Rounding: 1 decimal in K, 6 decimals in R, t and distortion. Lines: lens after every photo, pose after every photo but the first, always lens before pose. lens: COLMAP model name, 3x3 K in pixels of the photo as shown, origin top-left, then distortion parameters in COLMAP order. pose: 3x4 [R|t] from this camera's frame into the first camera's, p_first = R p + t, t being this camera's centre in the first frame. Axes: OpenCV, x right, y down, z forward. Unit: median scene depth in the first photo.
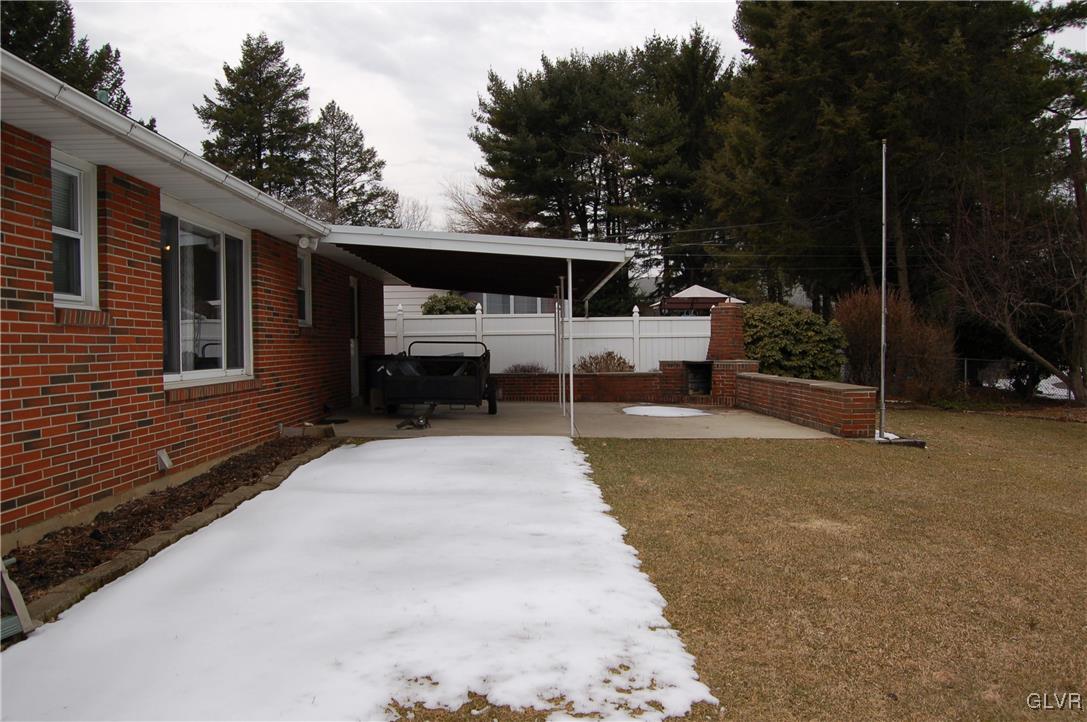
lens RADIAL K [[855.4, 0, 542.6], [0, 855.4, 386.1], [0, 0, 1]] dist [-0.098207, 0.043896]
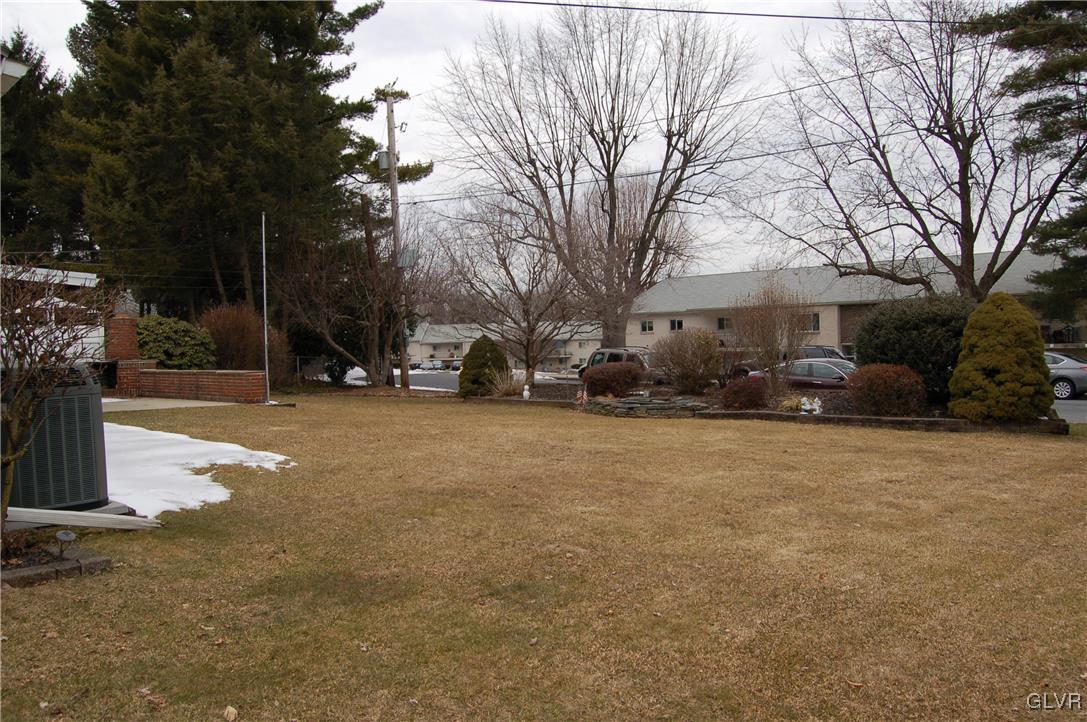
lens RADIAL K [[855.4, 0, 537.8], [0, 855.4, 367.6], [0, 0, 1]] dist [-0.098207, 0.043896]
pose [[0.712127, -0.027310, 0.701520, -0.183715], [0.049953, 0.998682, -0.011830, 0.021045], [-0.700272, 0.043467, 0.712552, -0.251956]]
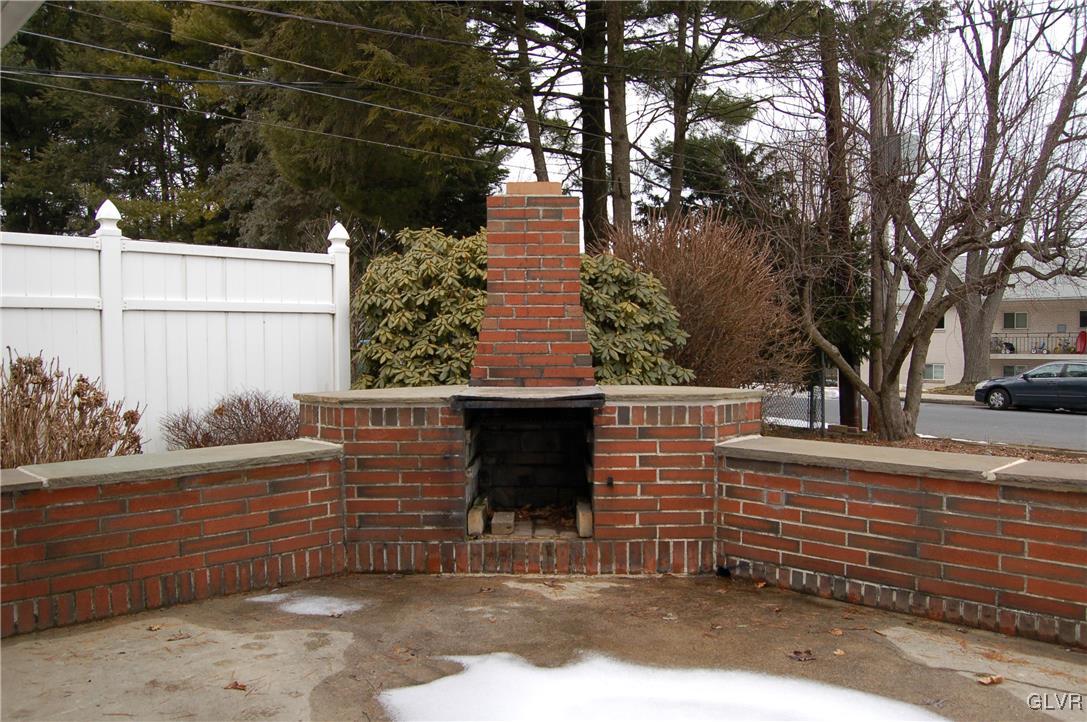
lens RADIAL K [[855.4, 0, 544.6], [0, 855.4, 359.4], [0, 0, 1]] dist [-0.098207, 0.043896]
pose [[0.714372, -0.008080, 0.699720, 0.015086], [0.030779, 0.999328, -0.019884, -0.029125], [-0.699089, 0.035742, 0.714141, 0.692171]]
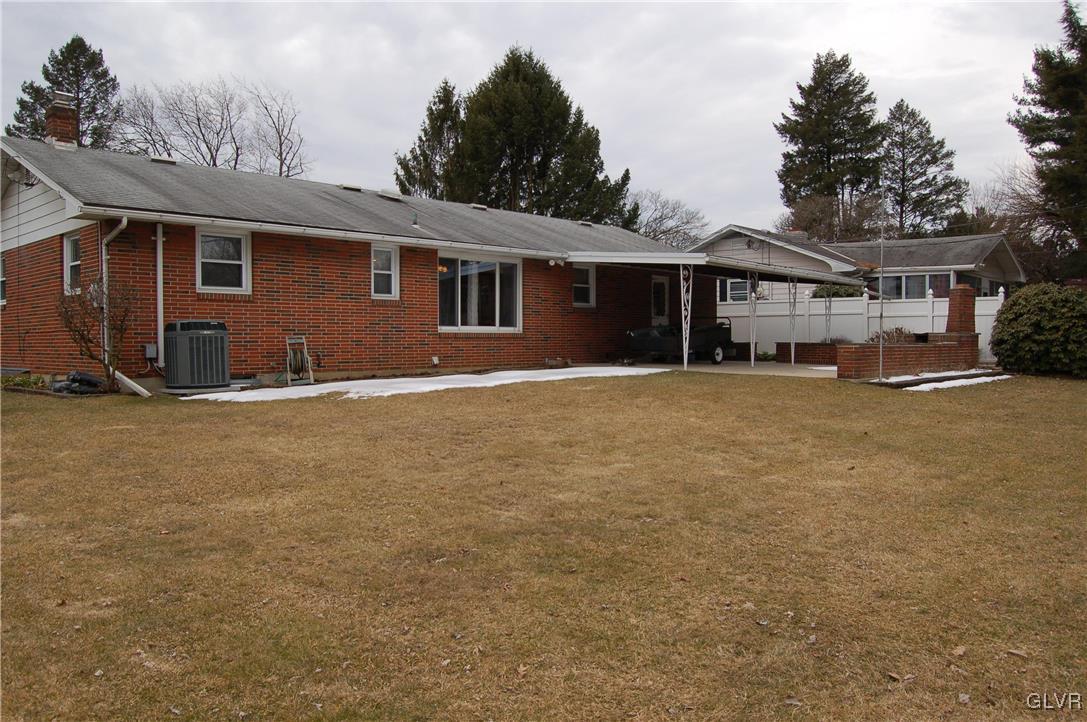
lens RADIAL K [[855.4, 0, 542.4], [0, 855.4, 376.9], [0, 0, 1]] dist [-0.098207, 0.043896]
pose [[0.728072, 0.037556, -0.684471, 0.515162], [-0.037607, 0.999183, 0.014822, 0.030245], [0.684468, 0.014950, 0.728890, -0.208236]]
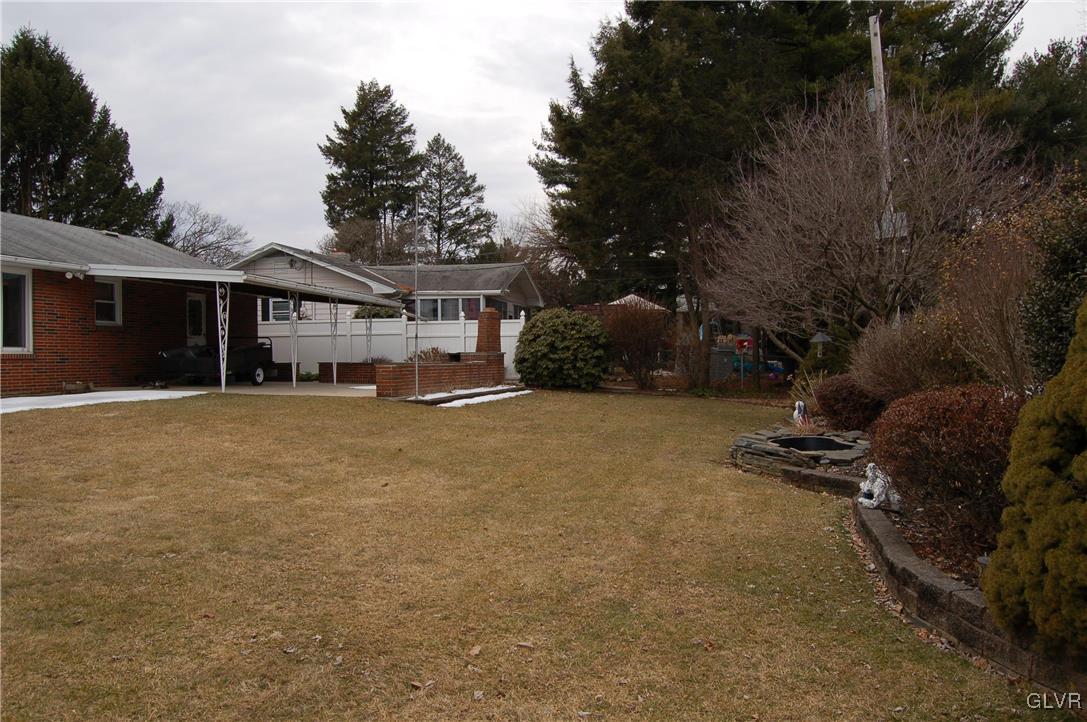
lens RADIAL K [[855.4, 0, 543.4], [0, 855.4, 377.5], [0, 0, 1]] dist [-0.098207, 0.043896]
pose [[0.972889, 0.009772, -0.231066, 0.519909], [-0.015220, 0.999646, -0.021810, 0.029464], [0.230772, 0.024735, 0.972694, -0.204077]]
